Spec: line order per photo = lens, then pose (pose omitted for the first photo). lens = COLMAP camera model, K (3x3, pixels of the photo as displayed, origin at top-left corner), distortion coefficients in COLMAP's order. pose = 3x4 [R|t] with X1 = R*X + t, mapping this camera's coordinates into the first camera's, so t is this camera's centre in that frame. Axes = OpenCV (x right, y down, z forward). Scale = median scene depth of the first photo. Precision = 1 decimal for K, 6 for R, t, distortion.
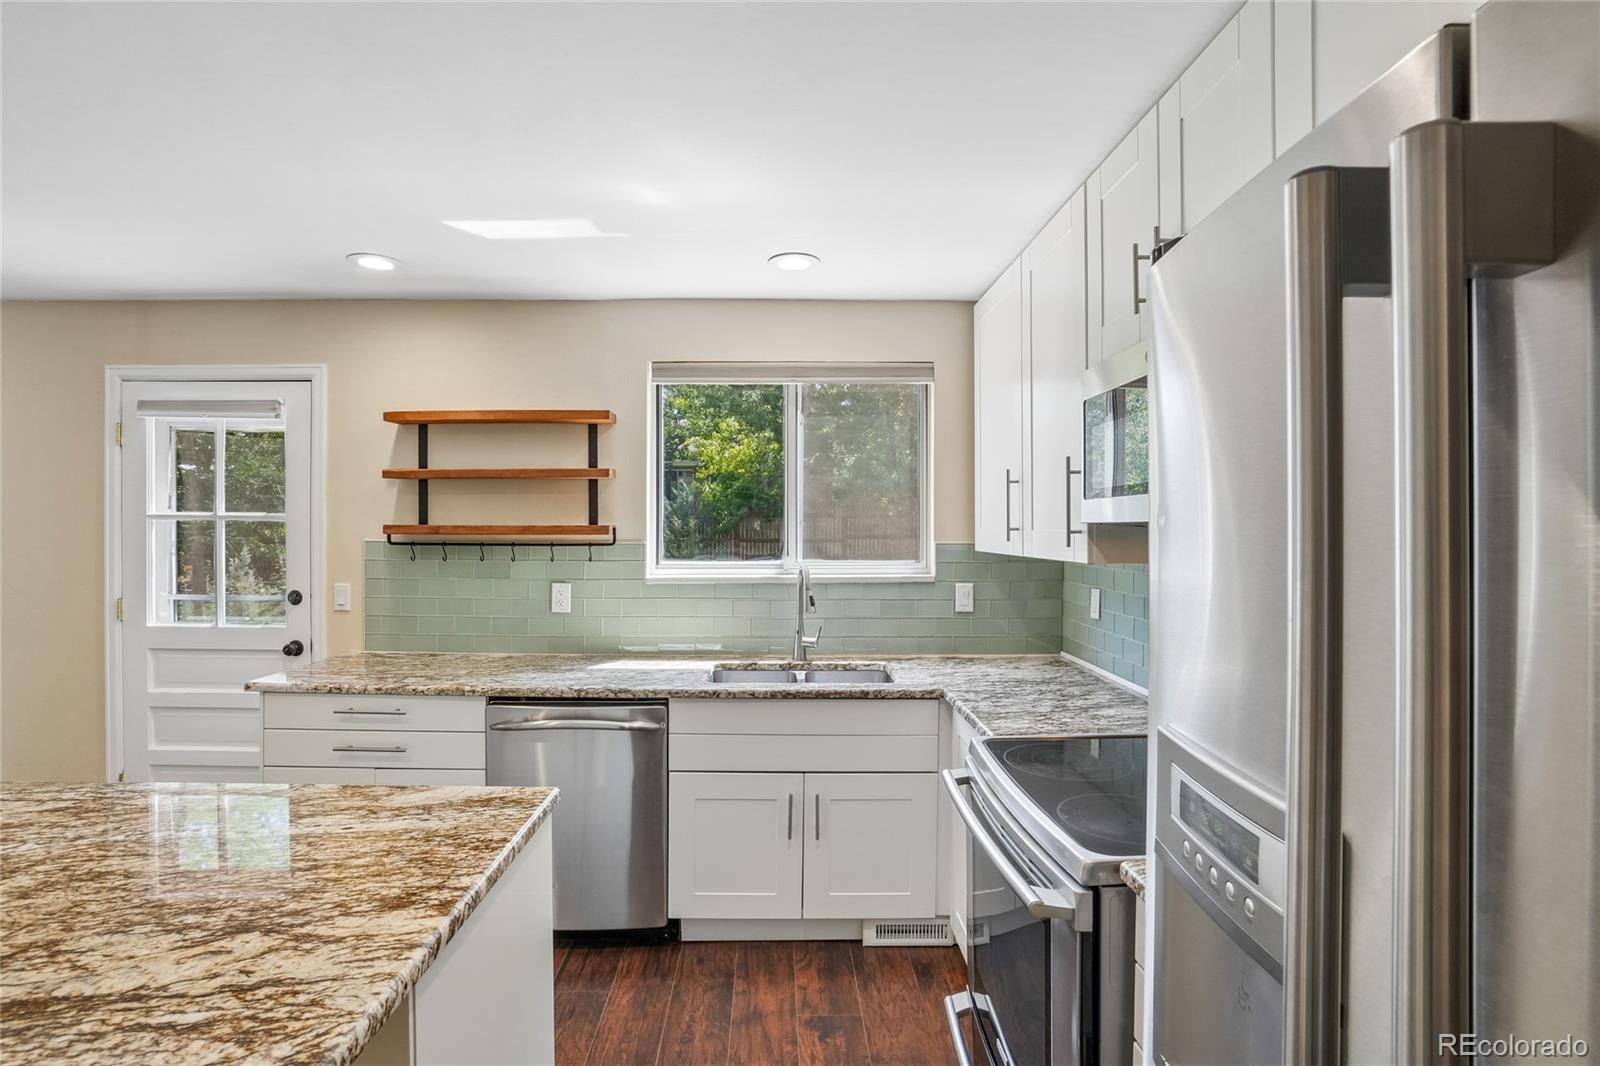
lens RADIAL K [[764.7, 0, 790.8], [0, 764.7, 529.9], [0, 0, 1]] dist [-0.059988, 0.022965]
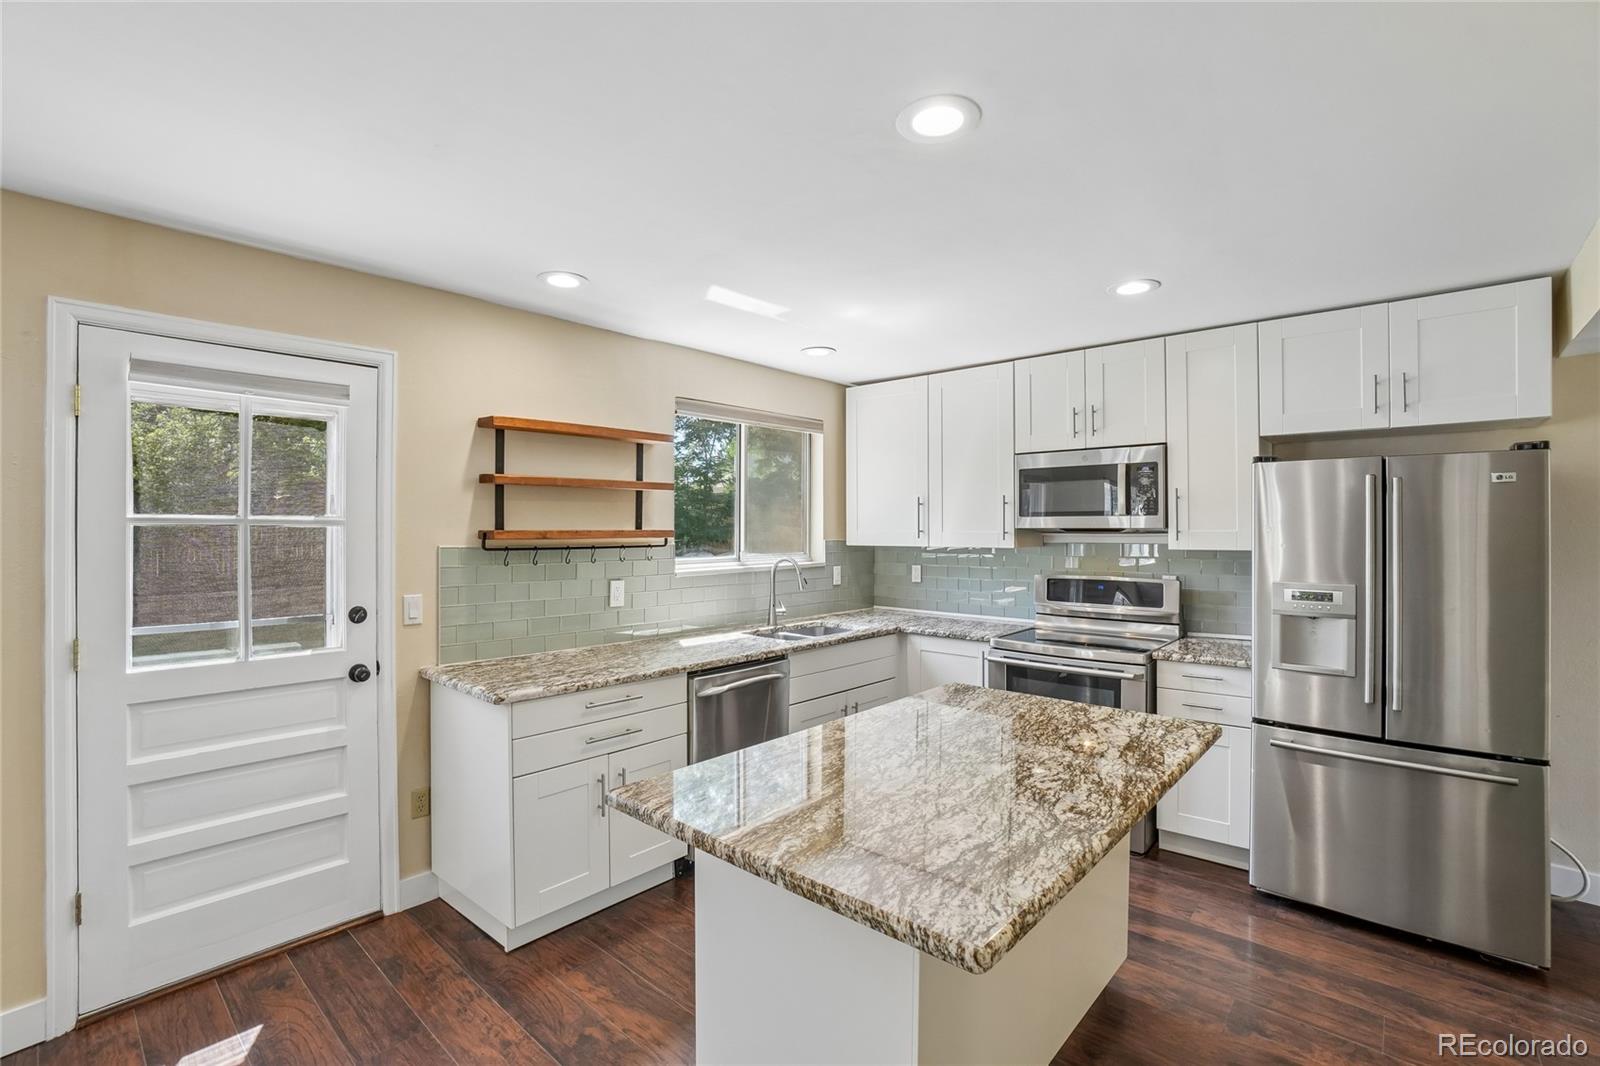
lens RADIAL K [[722.0, 0, 786.6], [0, 722.0, 531.4], [0, 0, 1]] dist [-0.062617, 0.020727]
pose [[0.684459, -0.005989, 0.729026, -0.918316], [0.003605, 0.999982, 0.004830, -0.008333], [-0.729042, -0.000678, 0.684469, 0.076720]]
